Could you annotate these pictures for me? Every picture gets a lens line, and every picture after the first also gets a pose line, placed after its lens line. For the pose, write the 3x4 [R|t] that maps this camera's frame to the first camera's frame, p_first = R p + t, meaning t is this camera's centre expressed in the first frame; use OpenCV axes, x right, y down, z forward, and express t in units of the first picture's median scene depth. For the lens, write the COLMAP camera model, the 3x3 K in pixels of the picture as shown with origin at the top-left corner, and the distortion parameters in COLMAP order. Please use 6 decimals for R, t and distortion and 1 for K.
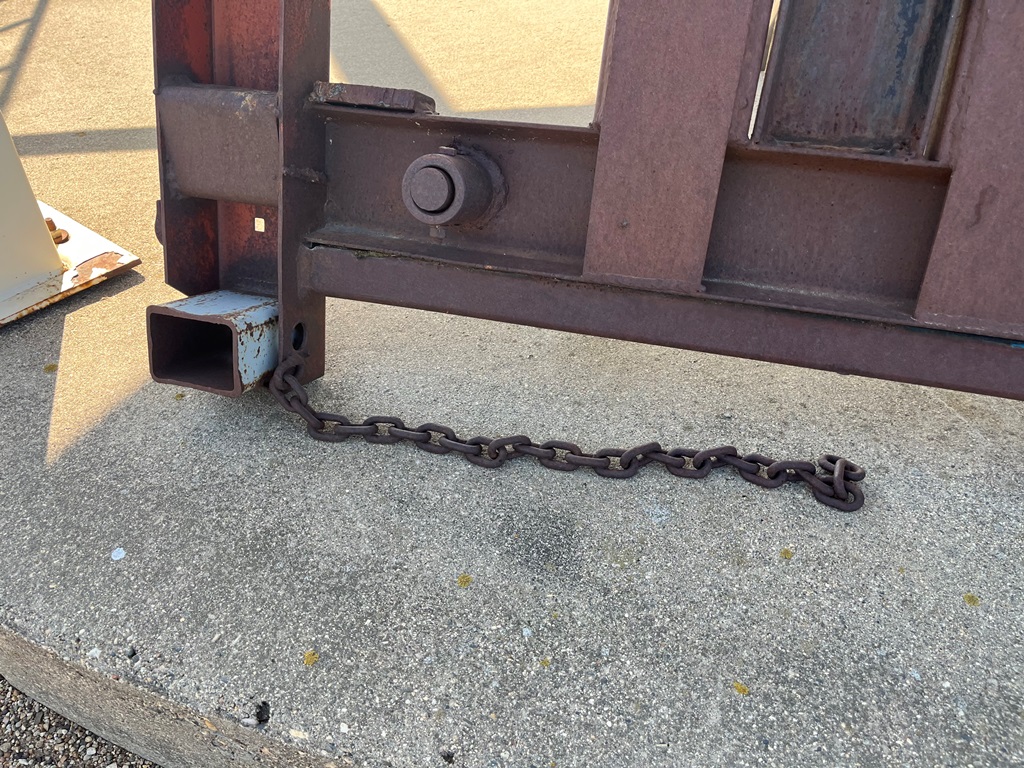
lens RADIAL K [[777.9, 0, 507.4], [0, 777.9, 388.0], [0, 0, 1]] dist [0.025909, -0.033389]
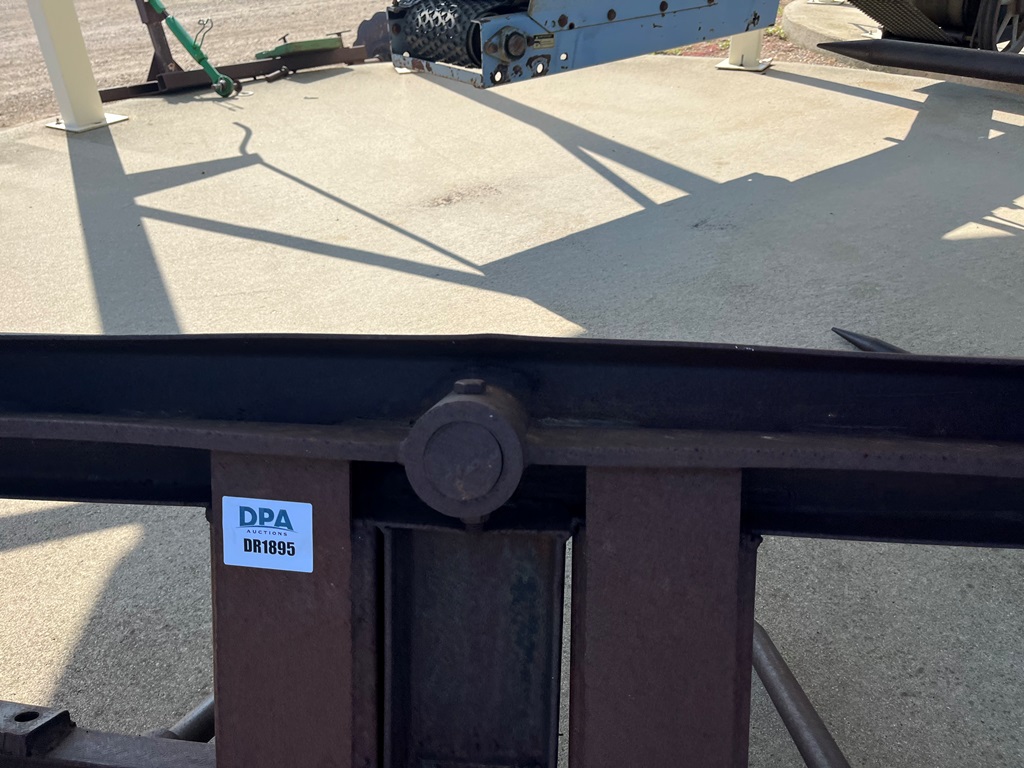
lens RADIAL K [[777.9, 0, 515.4], [0, 777.9, 384.6], [0, 0, 1]] dist [0.025909, -0.033389]
pose [[0.988334, -0.103613, 0.111629, 0.401500], [0.119523, 0.981915, -0.146824, -0.615177], [-0.094397, 0.158453, 0.982844, -0.004686]]
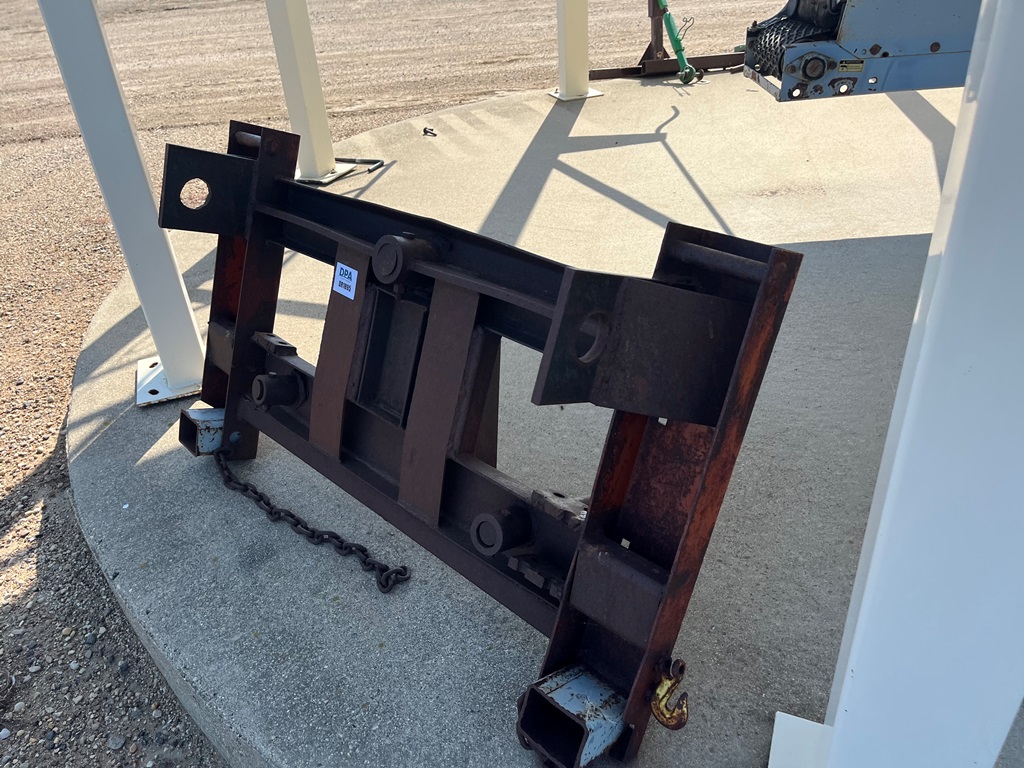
lens RADIAL K [[777.9, 0, 511.8], [0, 777.9, 387.6], [0, 0, 1]] dist [0.025909, -0.033389]
pose [[0.863329, 0.209632, -0.459039, 1.636722], [-0.272298, 0.959363, -0.074000, -0.299115], [0.424873, 0.188882, 0.885329, -0.732560]]
